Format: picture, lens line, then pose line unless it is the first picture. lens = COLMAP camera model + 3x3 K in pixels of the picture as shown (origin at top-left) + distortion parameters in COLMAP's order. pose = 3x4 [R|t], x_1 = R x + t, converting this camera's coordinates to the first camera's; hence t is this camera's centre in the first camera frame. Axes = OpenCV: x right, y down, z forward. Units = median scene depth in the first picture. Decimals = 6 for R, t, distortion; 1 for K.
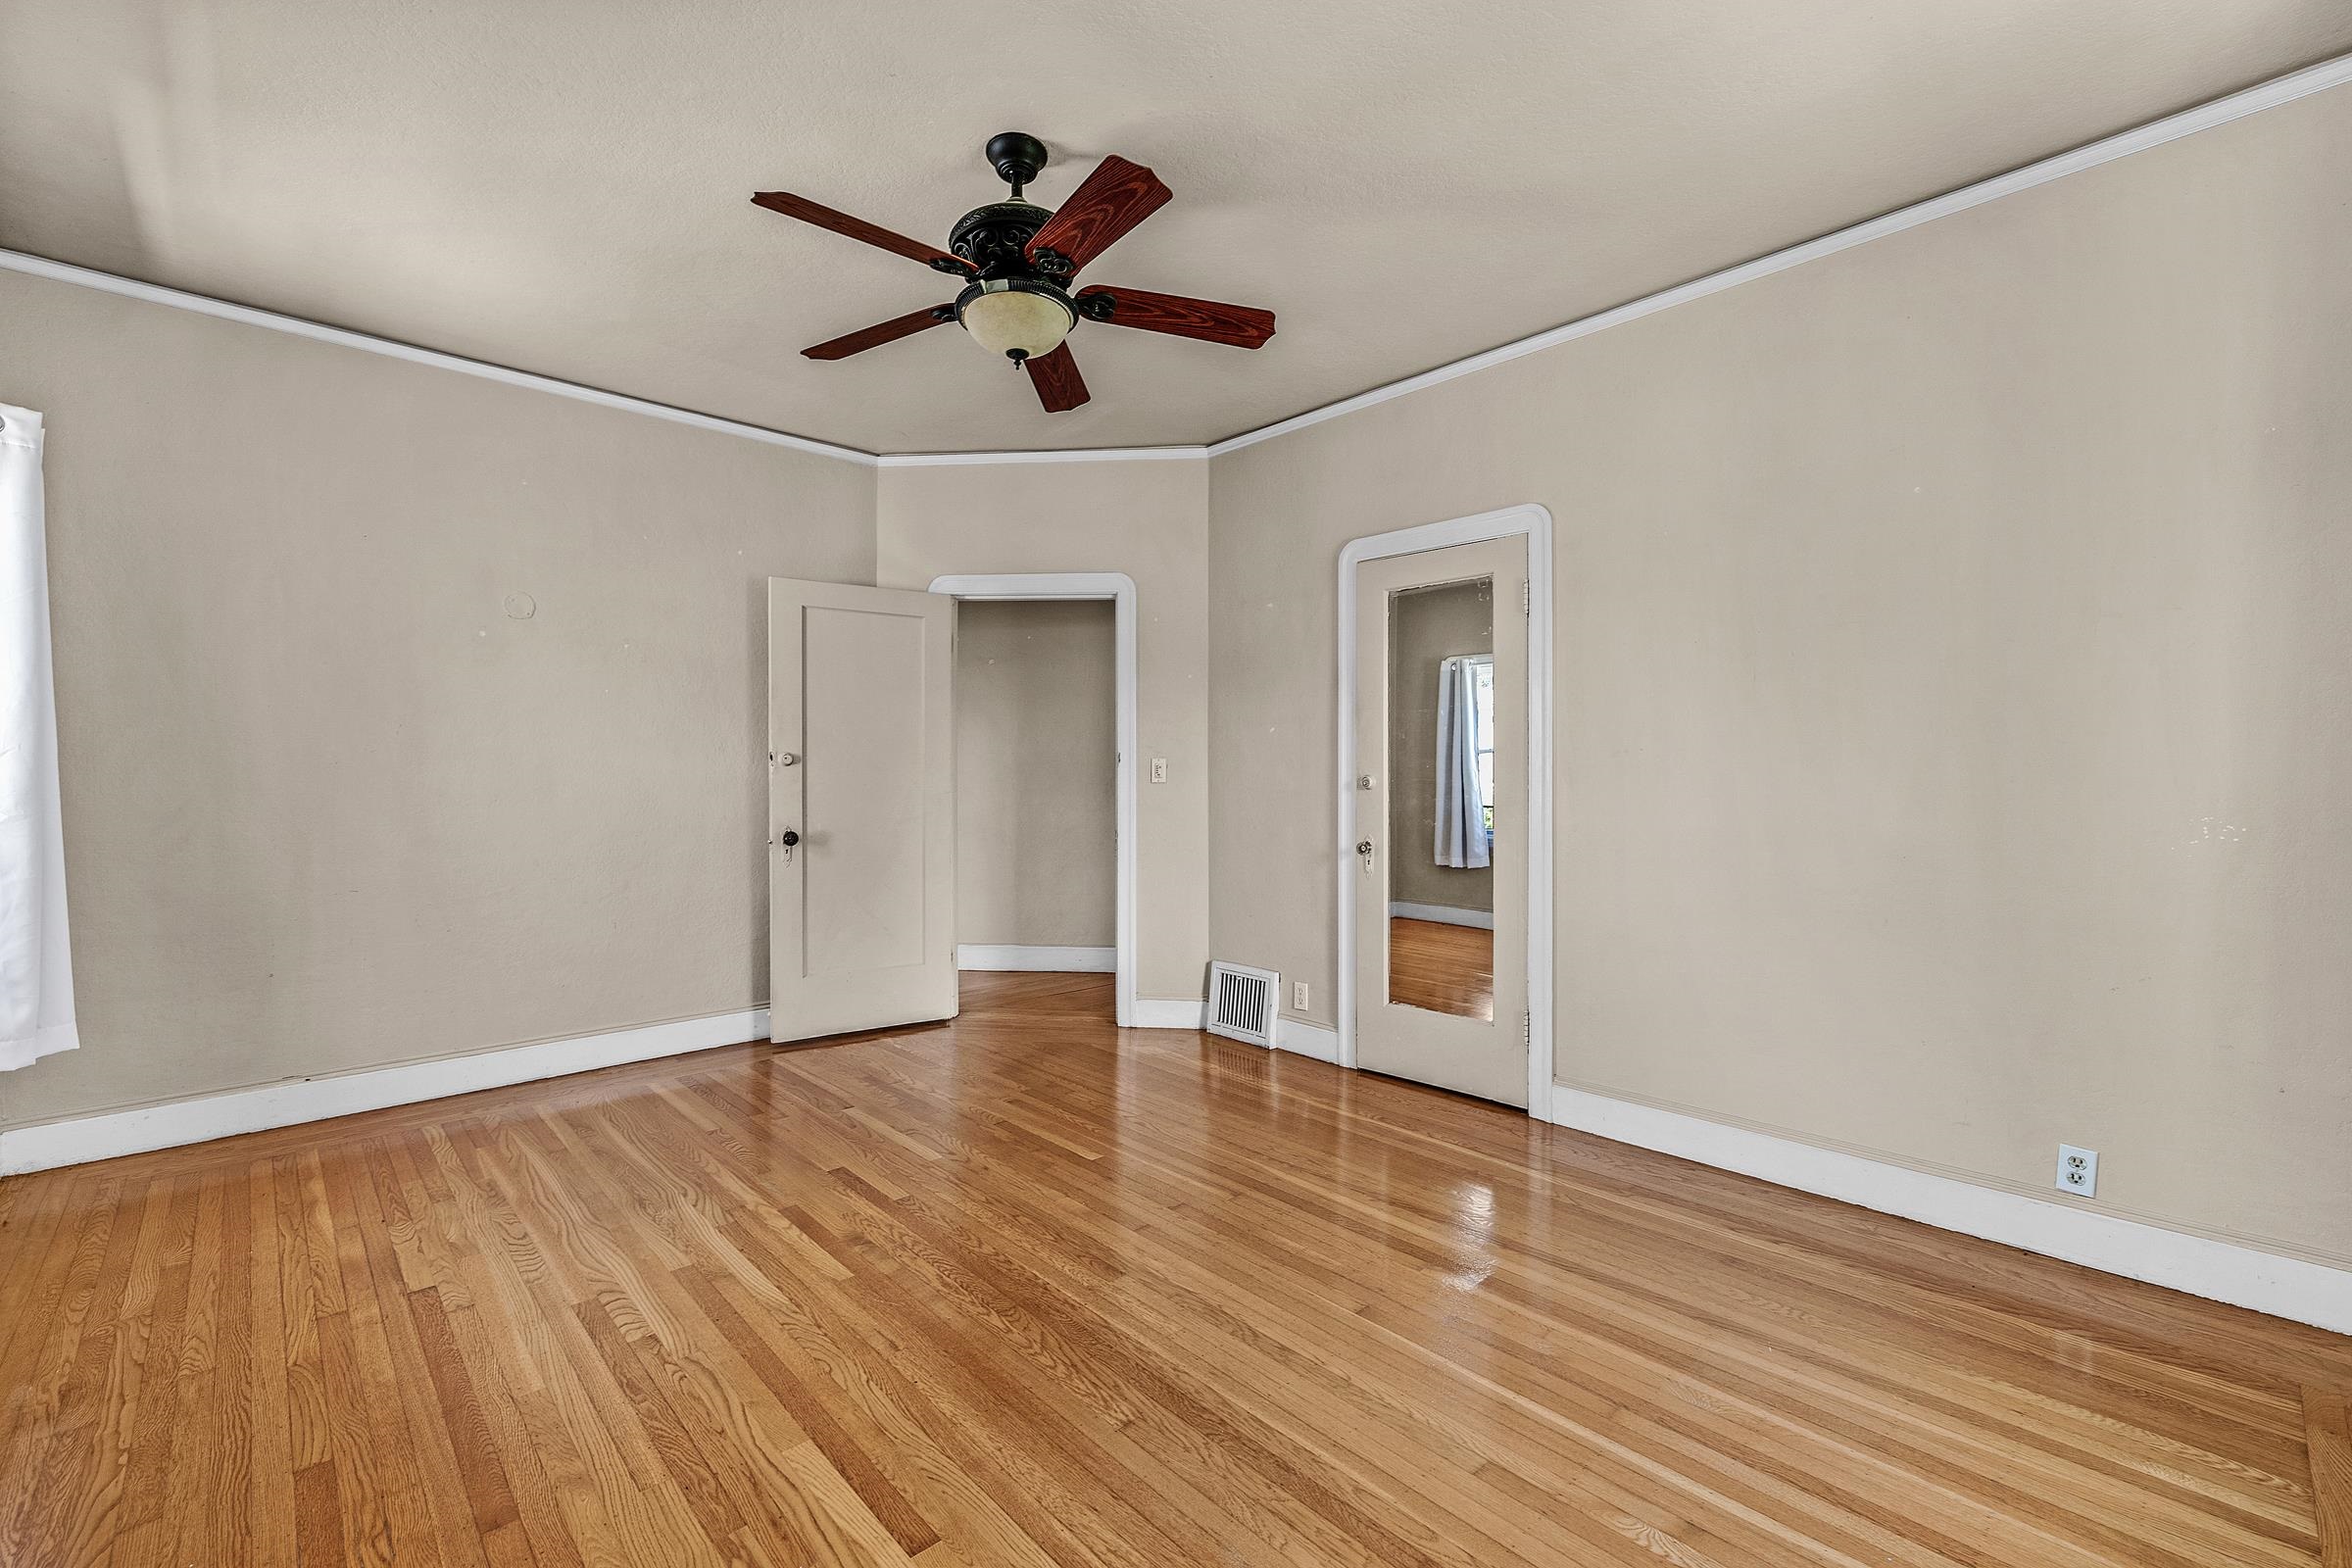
lens RADIAL K [[988.6, 0, 1167.5], [0, 988.6, 787.8], [0, 0, 1]] dist [-0.000084, -0.000001]
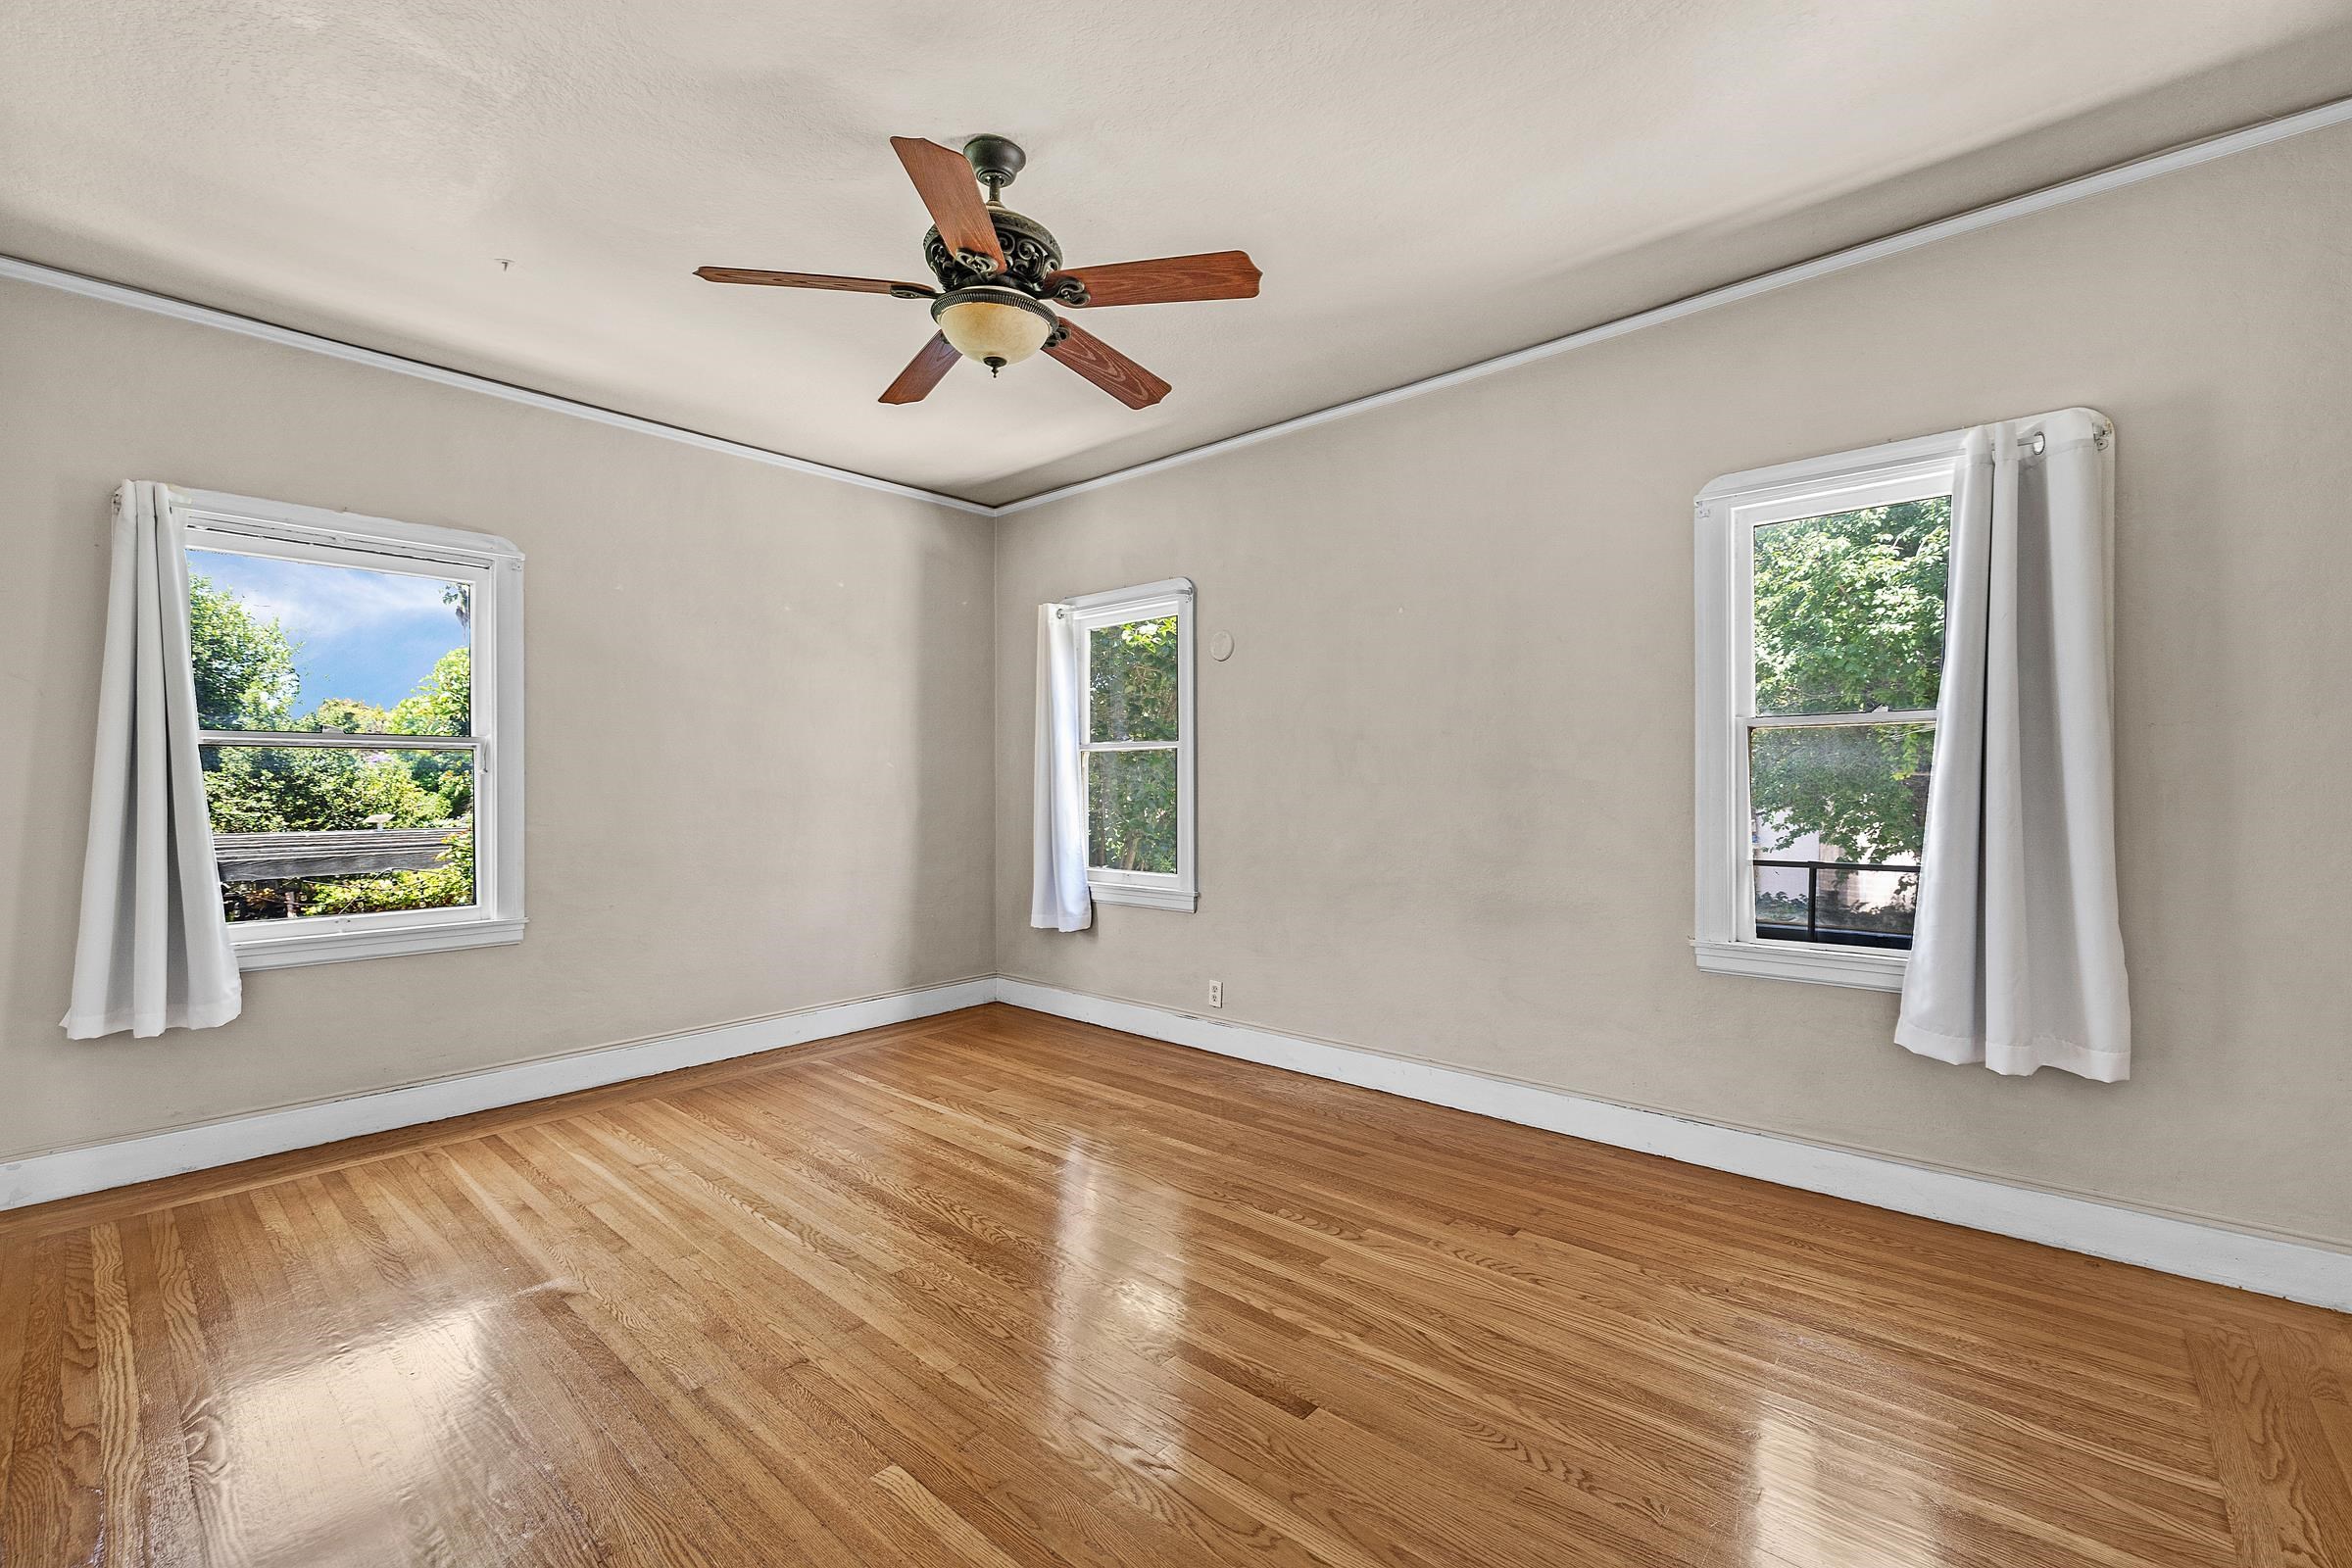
lens RADIAL K [[988.6, 0, 1167.5], [0, 988.6, 787.8], [0, 0, 1]] dist [-0.000084, -0.000001]
pose [[-0.996118, 0.003817, -0.087949, -0.229636], [0.001884, 0.999755, 0.022049, -0.035549], [0.088012, 0.021798, -0.995881, 1.945991]]
